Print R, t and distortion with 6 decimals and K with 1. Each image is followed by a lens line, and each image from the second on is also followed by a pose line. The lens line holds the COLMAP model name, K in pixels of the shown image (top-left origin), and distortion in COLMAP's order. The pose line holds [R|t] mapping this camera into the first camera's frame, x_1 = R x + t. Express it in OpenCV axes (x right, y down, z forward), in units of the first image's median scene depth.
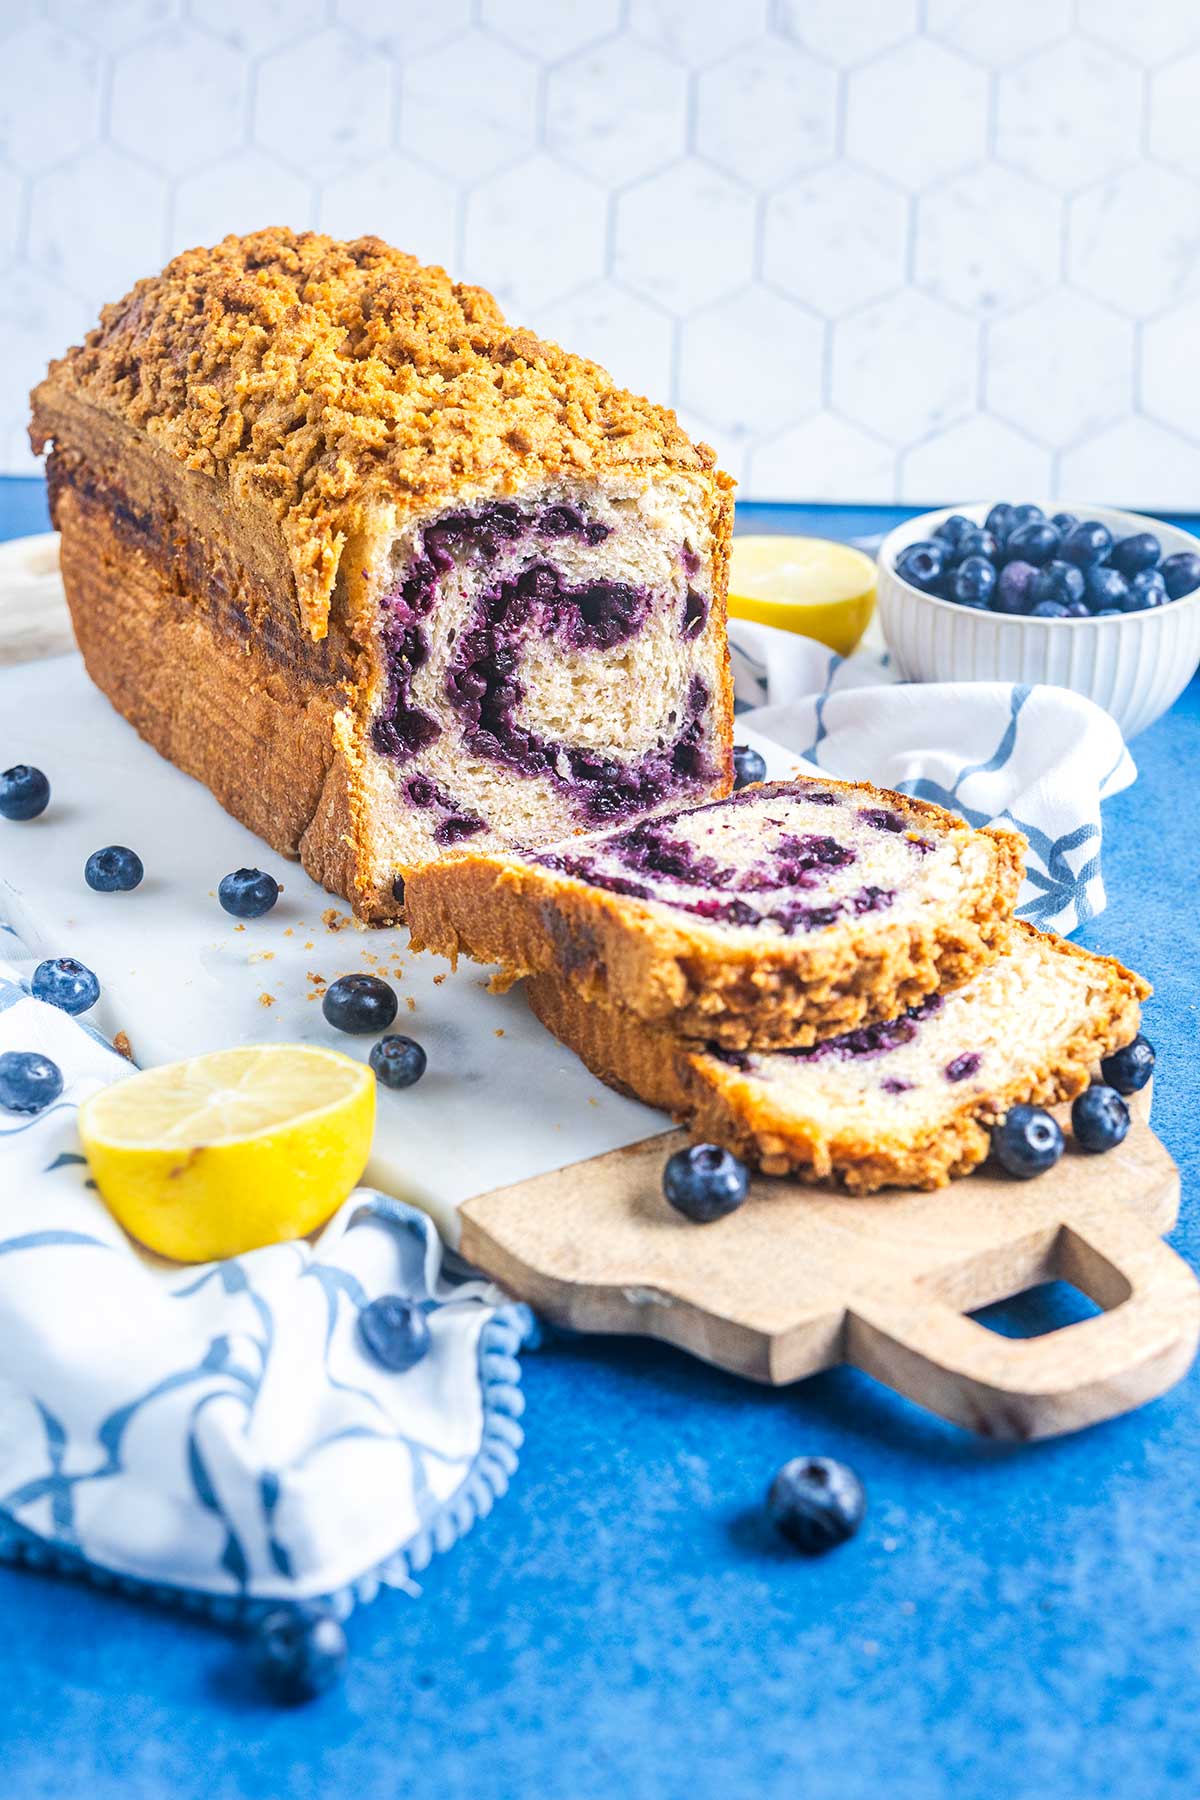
lens RADIAL K [[2729.3, 0, 600.0], [0, 2729.3, 900.0], [0, 0, 1]] dist [0.010375, 0.044945]
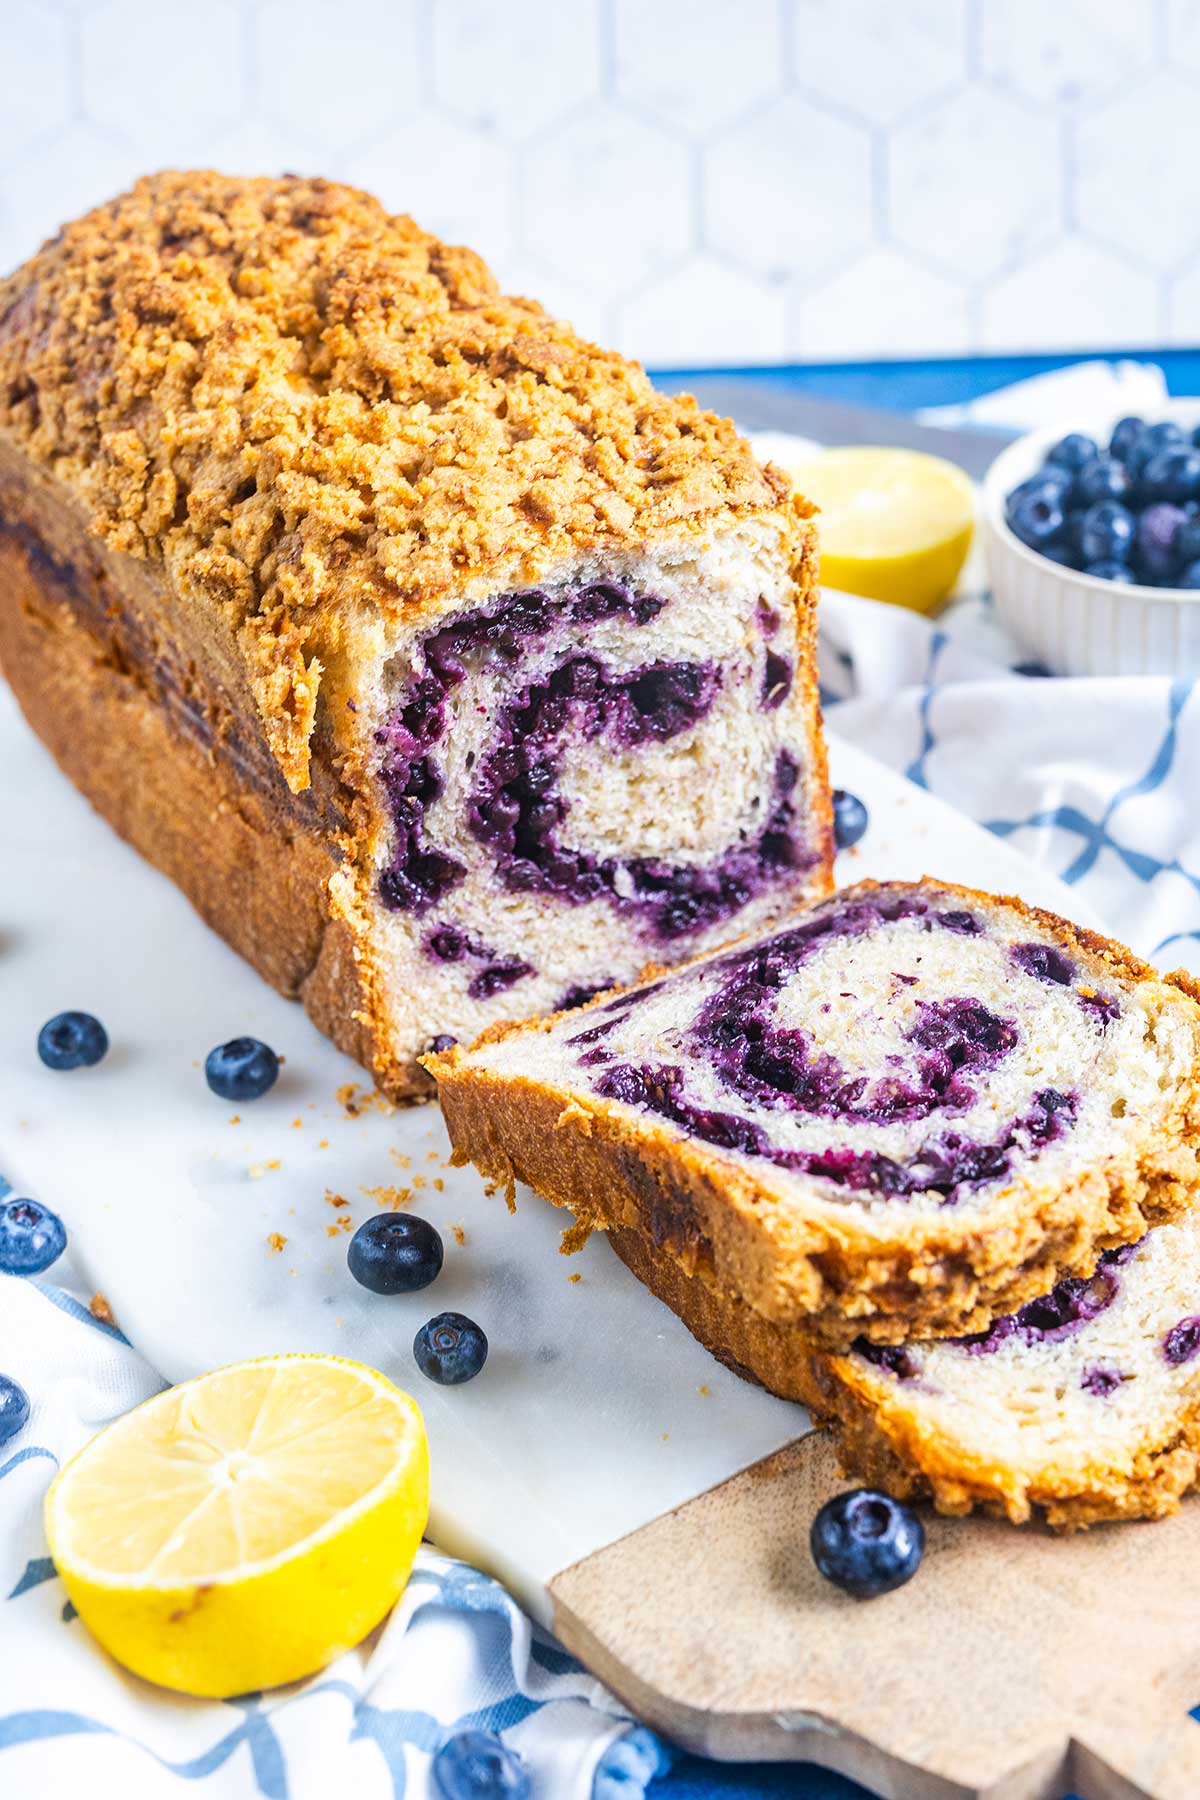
lens RADIAL K [[2729.3, 0, 600.0], [0, 2729.3, 900.0], [0, 0, 1]] dist [0.010375, 0.044945]
pose [[0.996906, -0.077214, -0.014710, -0.009400], [0.078518, 0.986909, 0.140876, -0.163557], [0.003640, -0.141595, 0.989918, 0.228809]]
